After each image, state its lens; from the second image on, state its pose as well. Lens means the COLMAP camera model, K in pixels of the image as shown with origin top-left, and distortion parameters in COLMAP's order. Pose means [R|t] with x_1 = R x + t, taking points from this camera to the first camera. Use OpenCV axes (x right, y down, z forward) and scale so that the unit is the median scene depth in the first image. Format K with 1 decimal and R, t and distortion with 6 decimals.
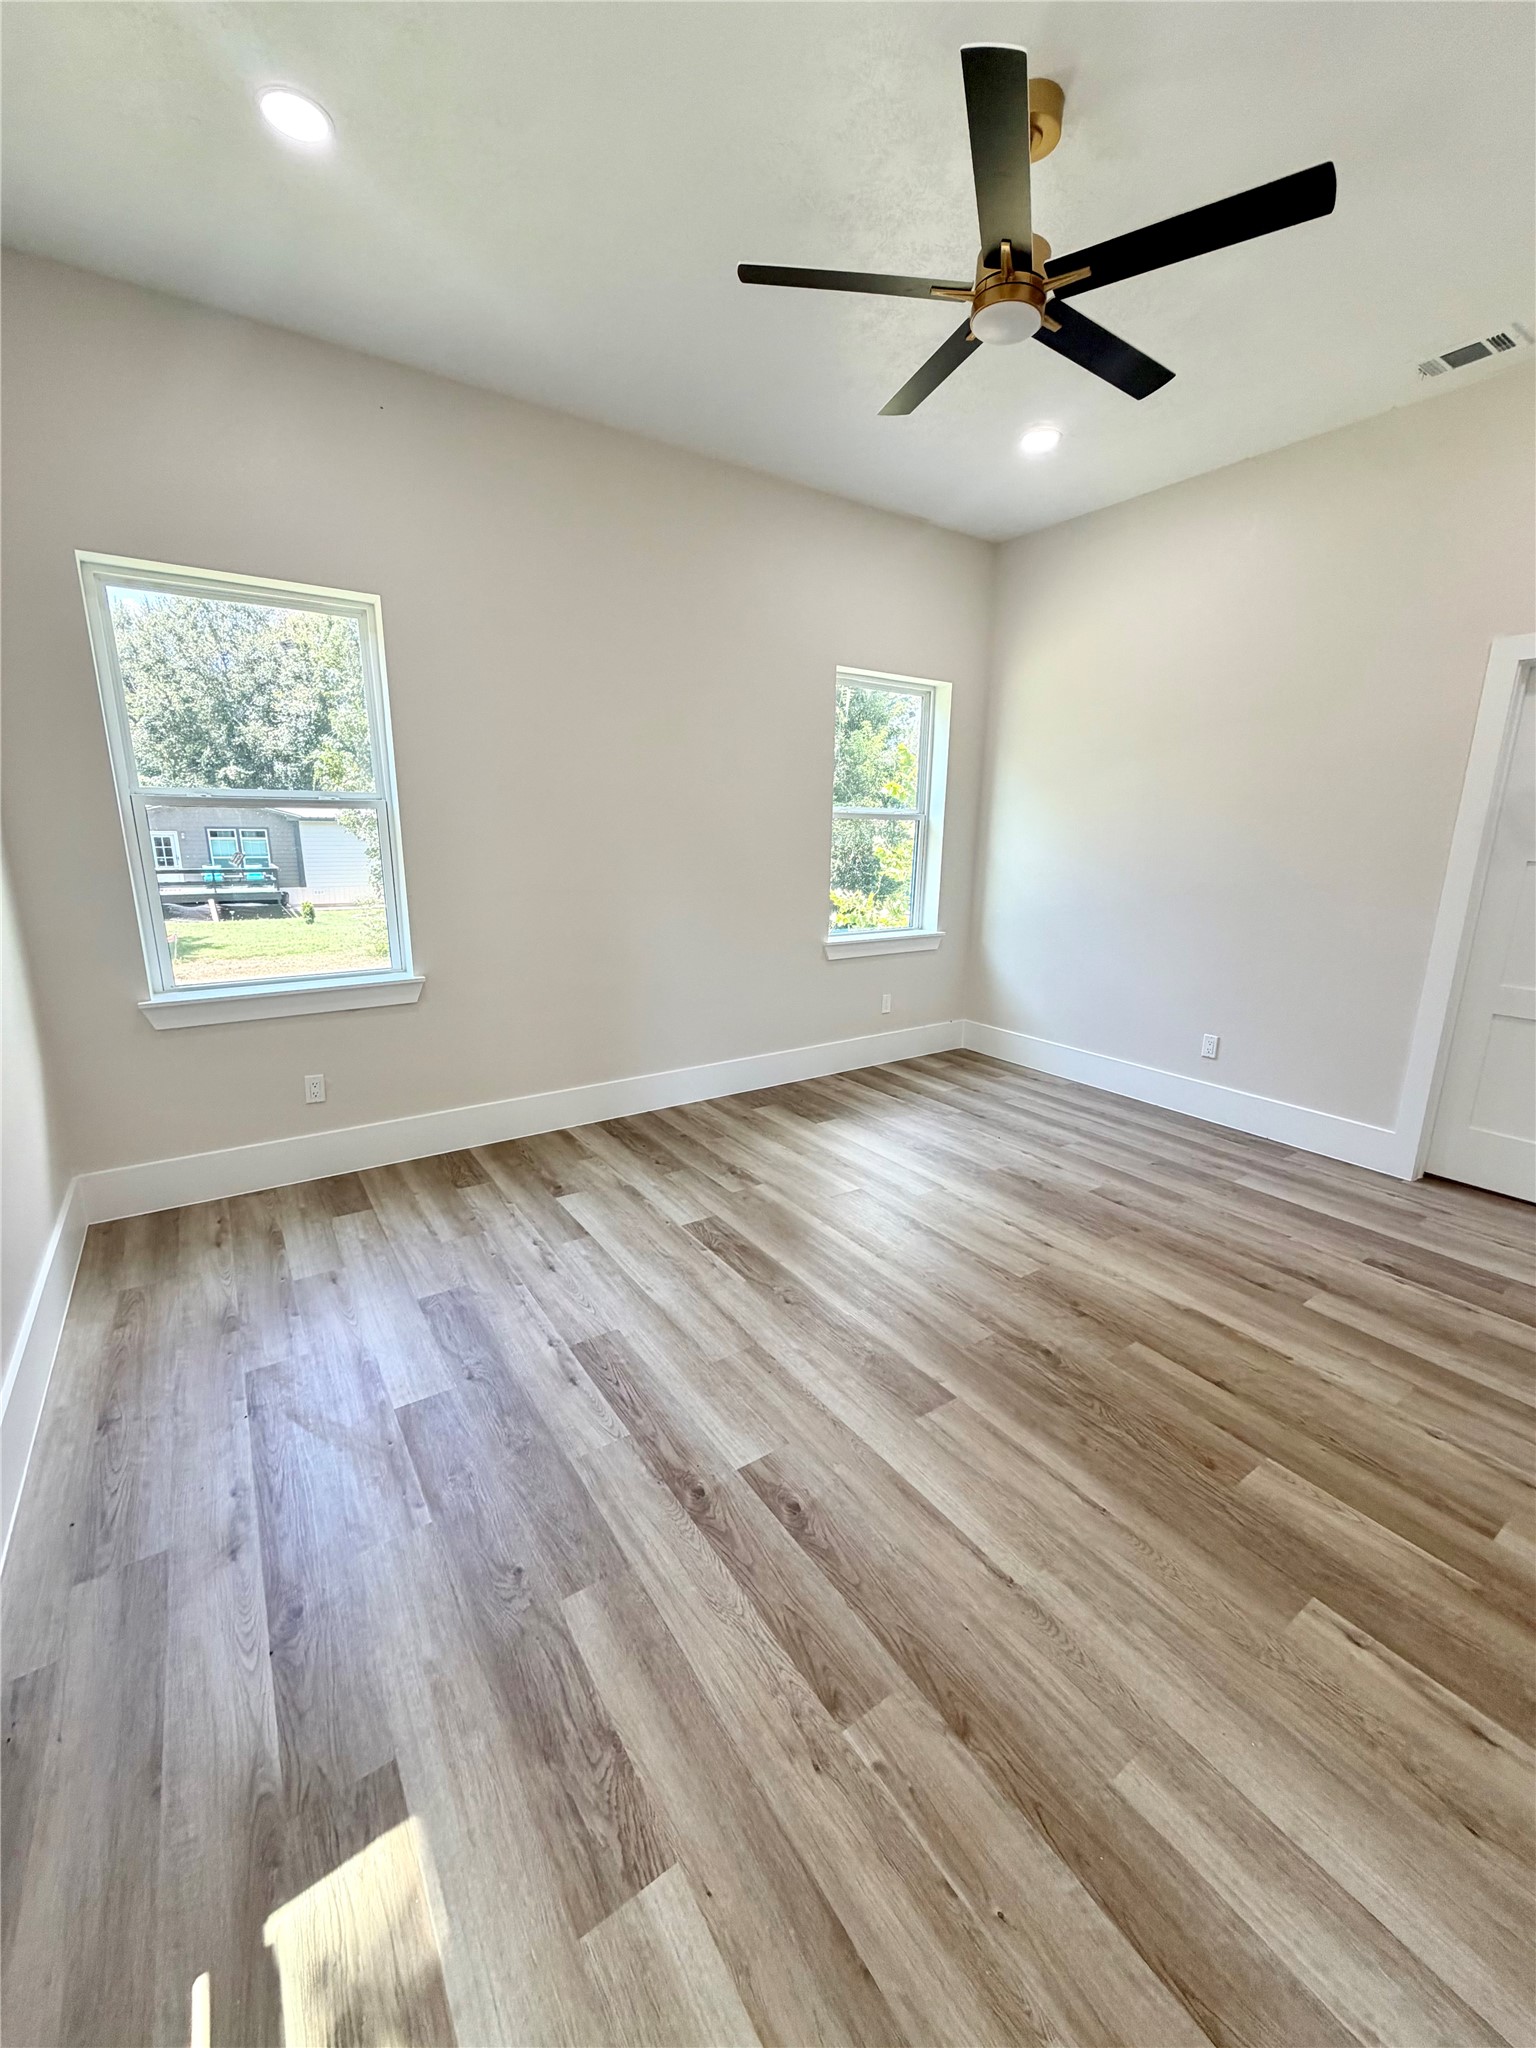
lens RADIAL K [[816.8, 0, 771.2], [0, 816.8, 1020.4], [0, 0, 1]] dist [0.001731, -0.000344]
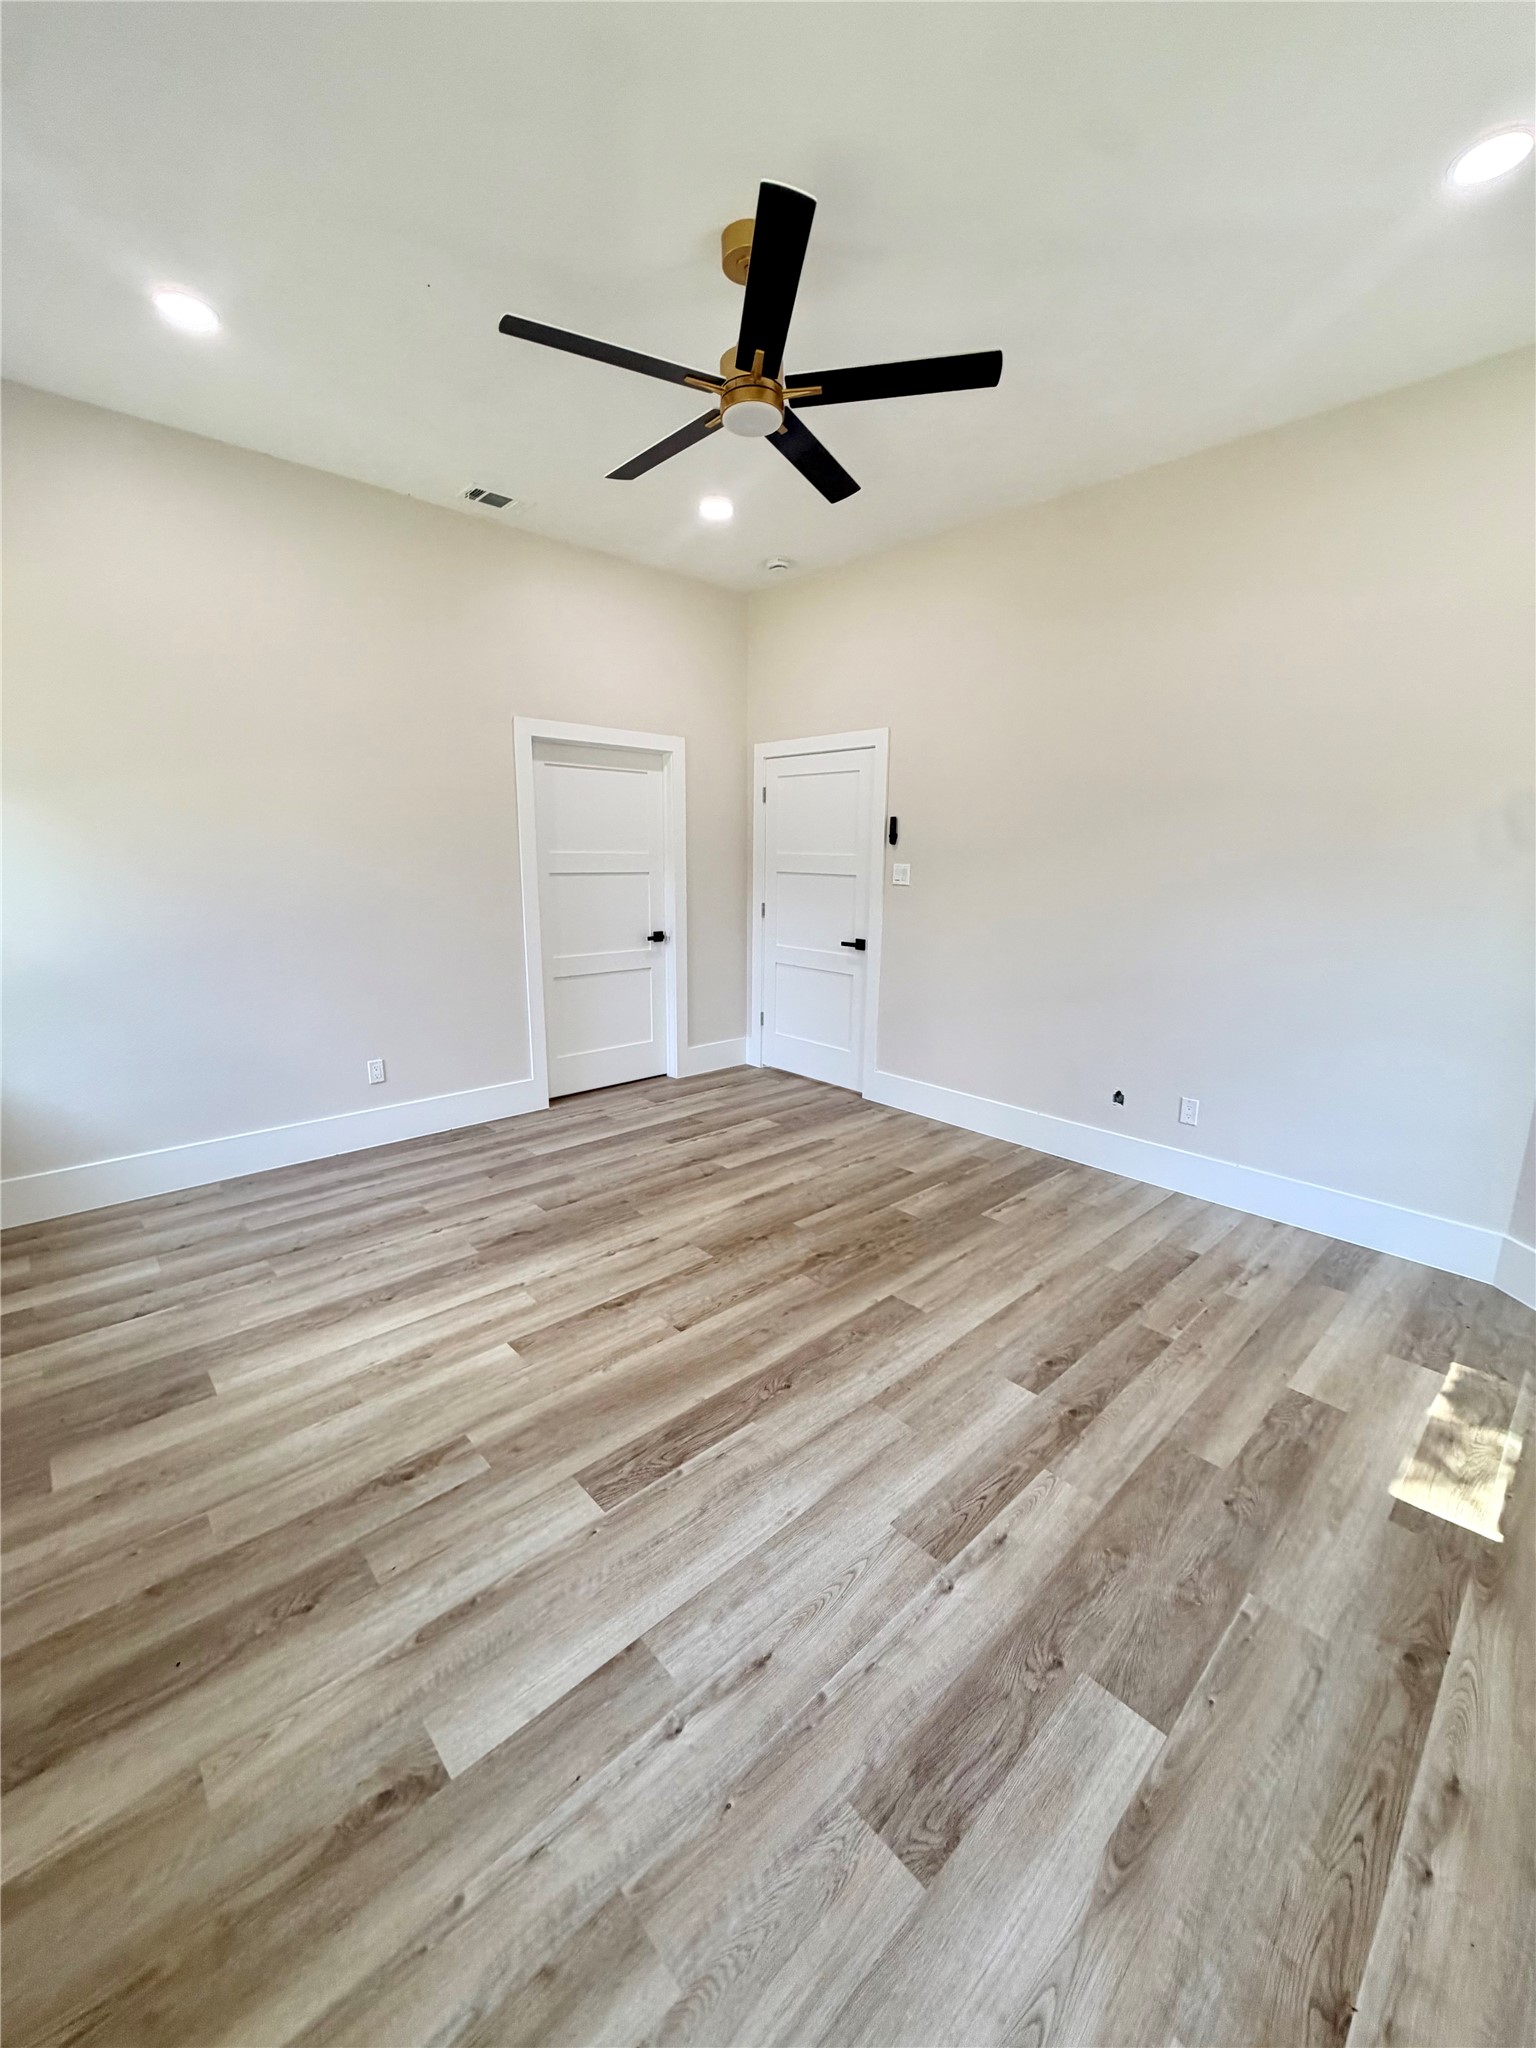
lens RADIAL K [[816.8, 0, 771.2], [0, 816.8, 1020.4], [0, 0, 1]] dist [0.001731, -0.000344]
pose [[-0.148539, -0.214142, 0.965442, -0.719397], [0.217214, 0.945366, 0.243109, -0.247935], [-0.964756, 0.245819, -0.093909, 0.942982]]
